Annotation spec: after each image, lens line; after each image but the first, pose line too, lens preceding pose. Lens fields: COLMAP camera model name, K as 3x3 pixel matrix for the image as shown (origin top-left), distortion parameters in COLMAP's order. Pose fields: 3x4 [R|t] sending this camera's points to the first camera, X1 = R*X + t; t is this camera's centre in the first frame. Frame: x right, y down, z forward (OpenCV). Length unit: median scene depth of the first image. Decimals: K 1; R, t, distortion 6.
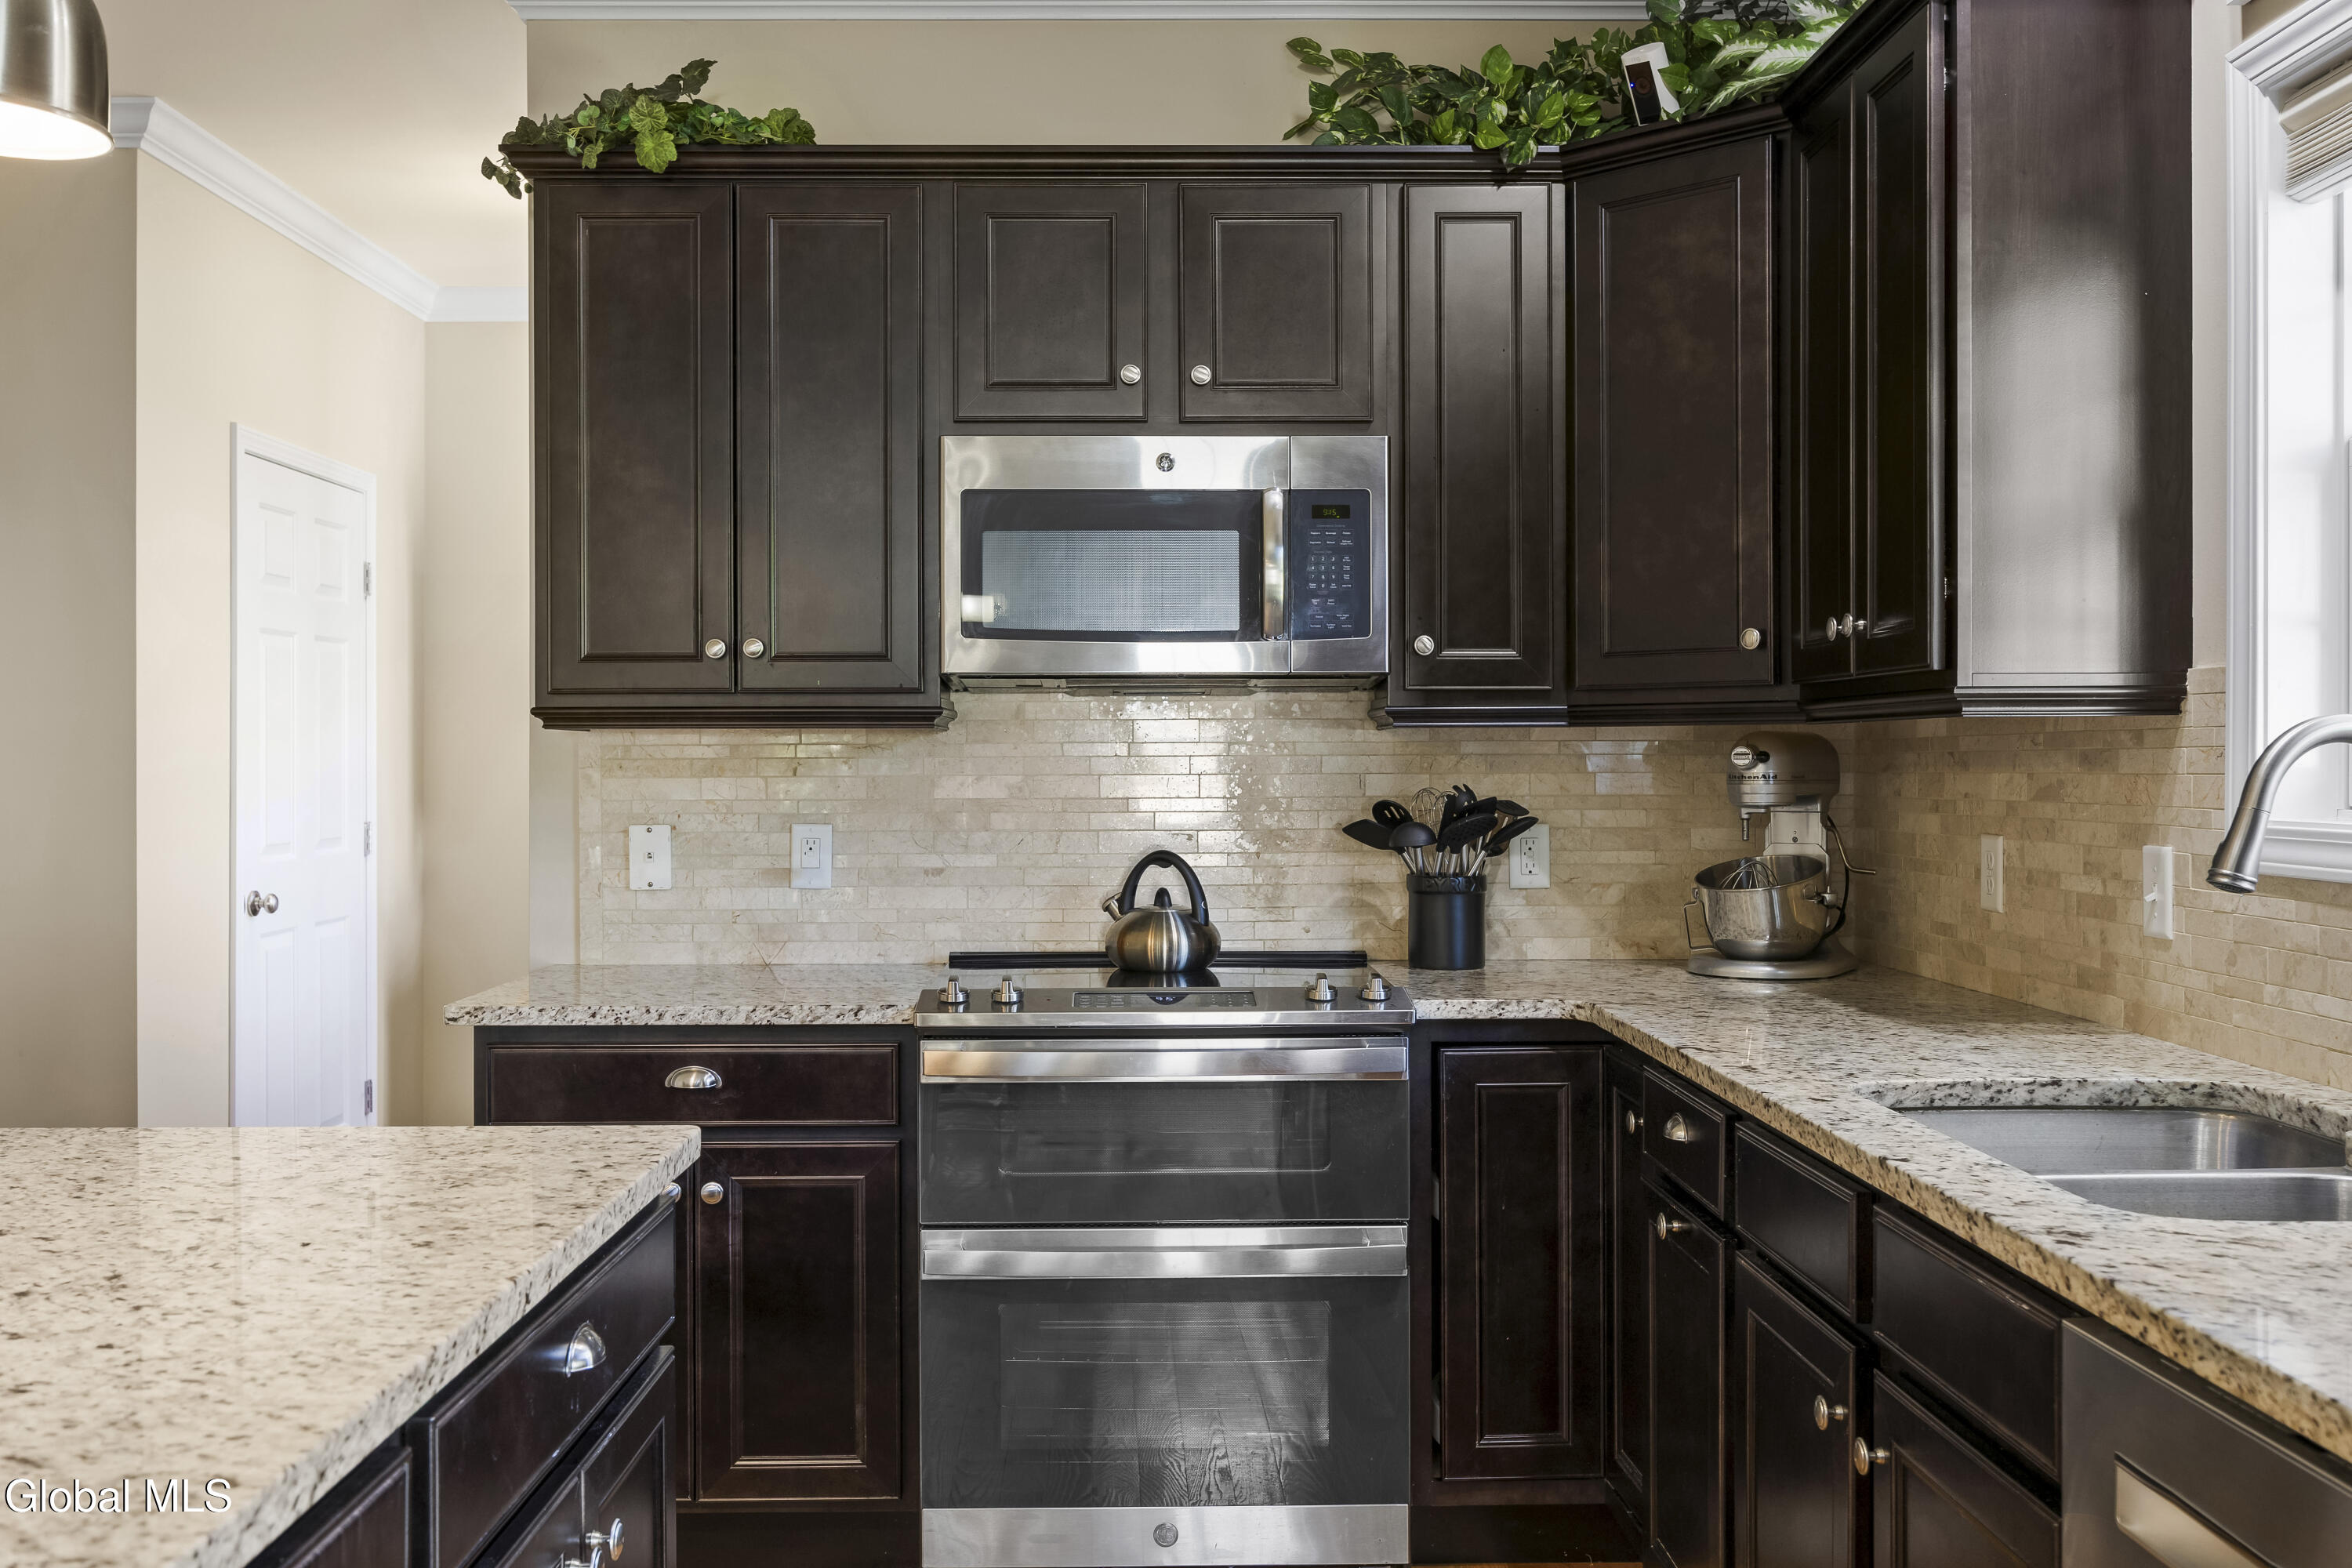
lens RADIAL K [[2089.4, 0, 1155.4], [0, 2089.4, 773.1], [0, 0, 1]] dist [0.000485, 0.001286]
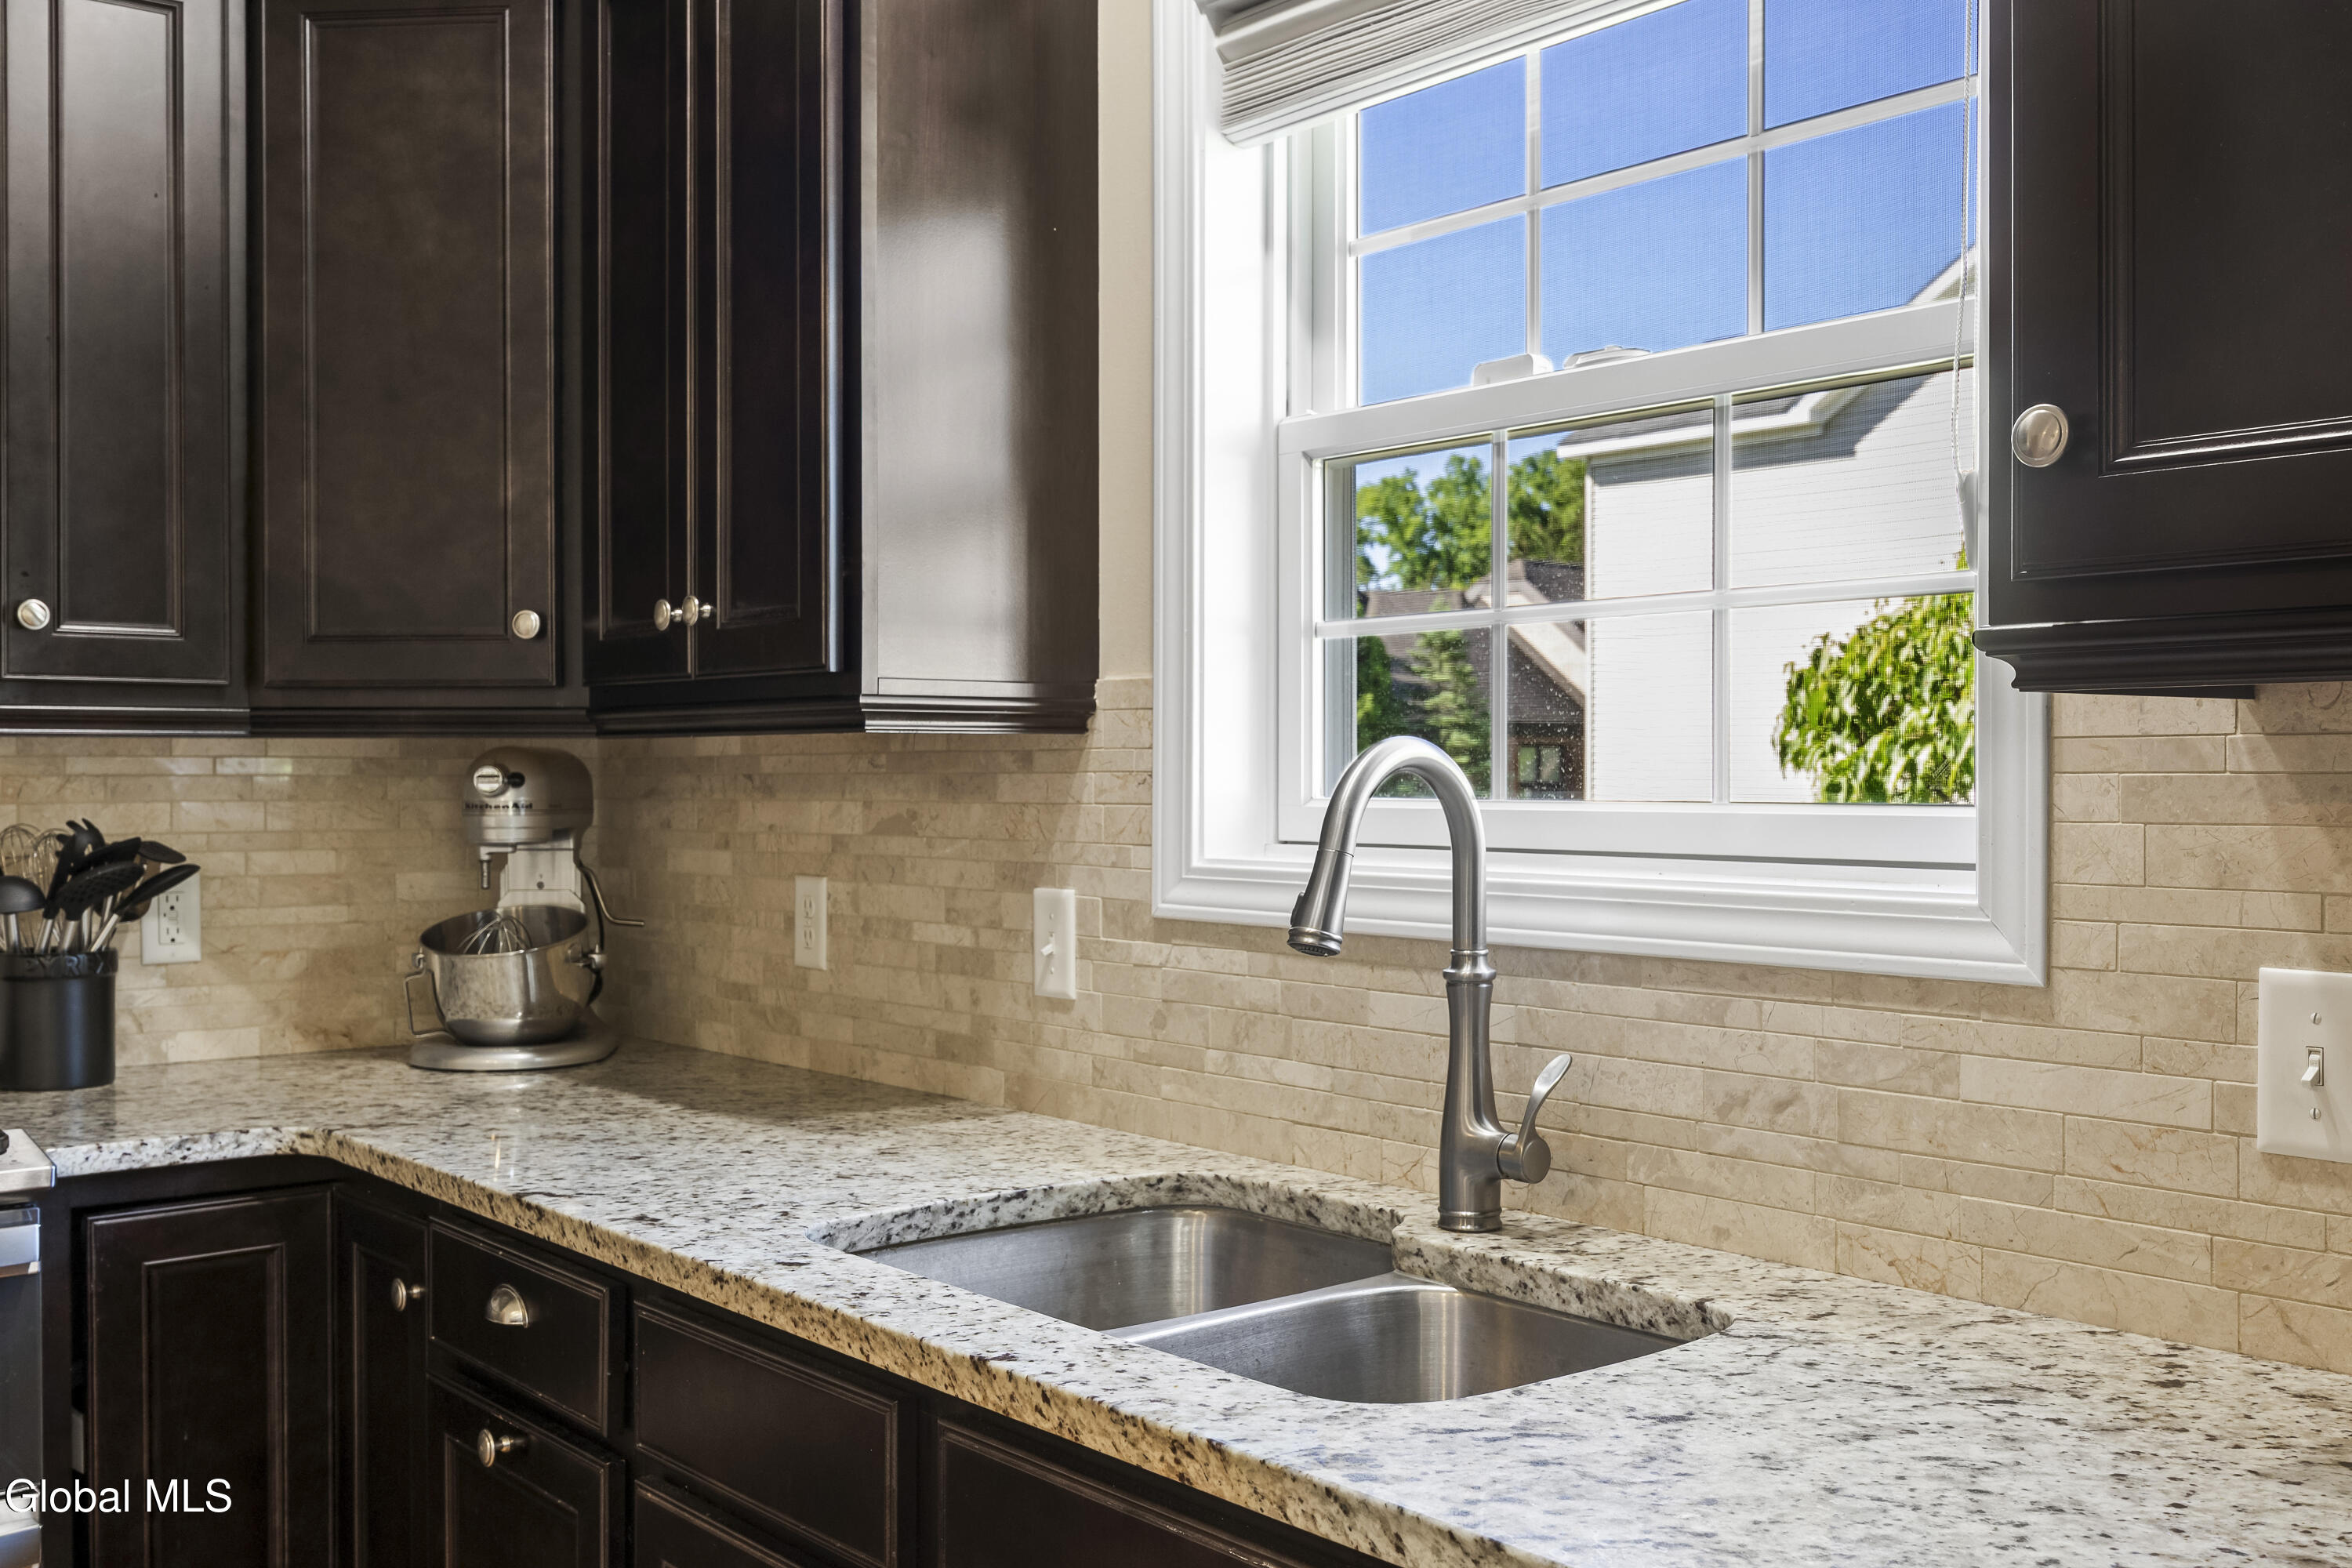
lens RADIAL K [[2267.0, 0, 1168.4], [0, 2267.0, 790.8], [0, 0, 1]] dist [0.003377, 0.000000]
pose [[0.779350, -0.002801, 0.626583, -0.046175], [0.002235, 0.999996, 0.001691, -0.004874], [-0.626585, 0.000083, 0.779353, 0.206493]]
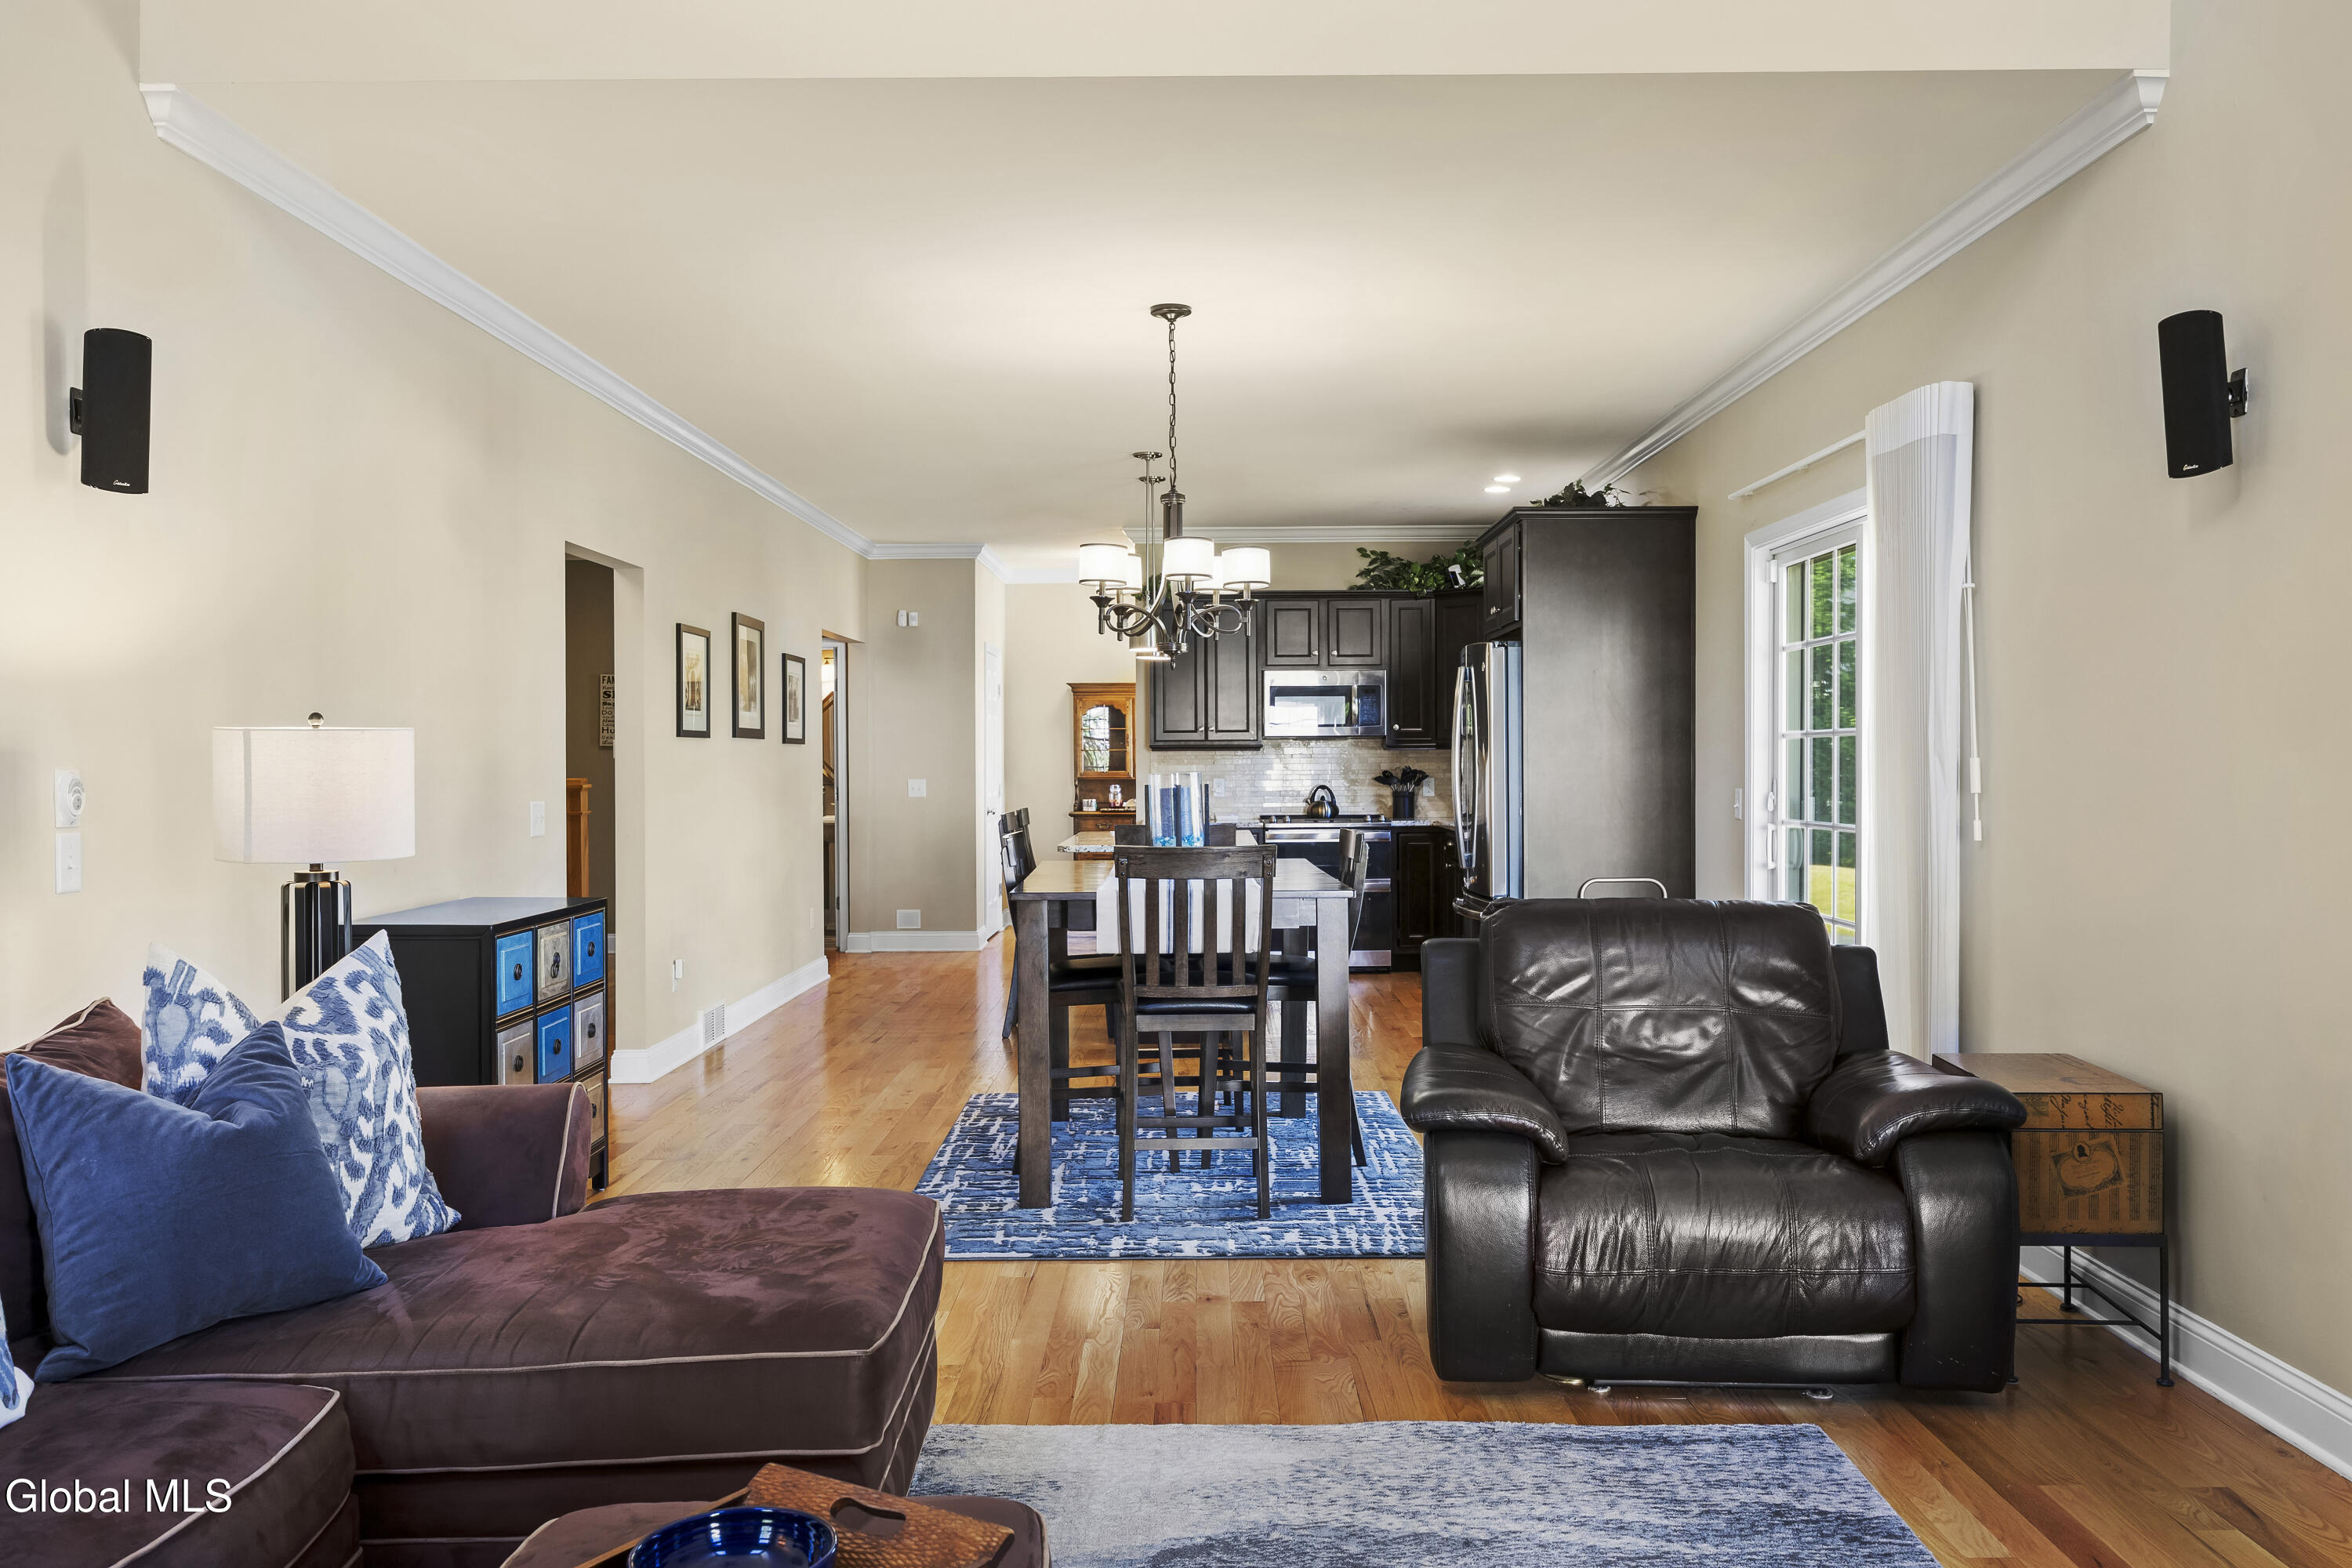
lens RADIAL K [[1851.7, 0, 1187.6], [0, 1851.7, 773.6], [0, 0, 1]] dist [-0.012459, -0.000393]
pose [[0.999970, -0.002575, -0.007358, -0.216346], [0.002579, 0.999997, 0.000470, 0.017462], [0.007357, -0.000489, 0.999973, -2.283583]]
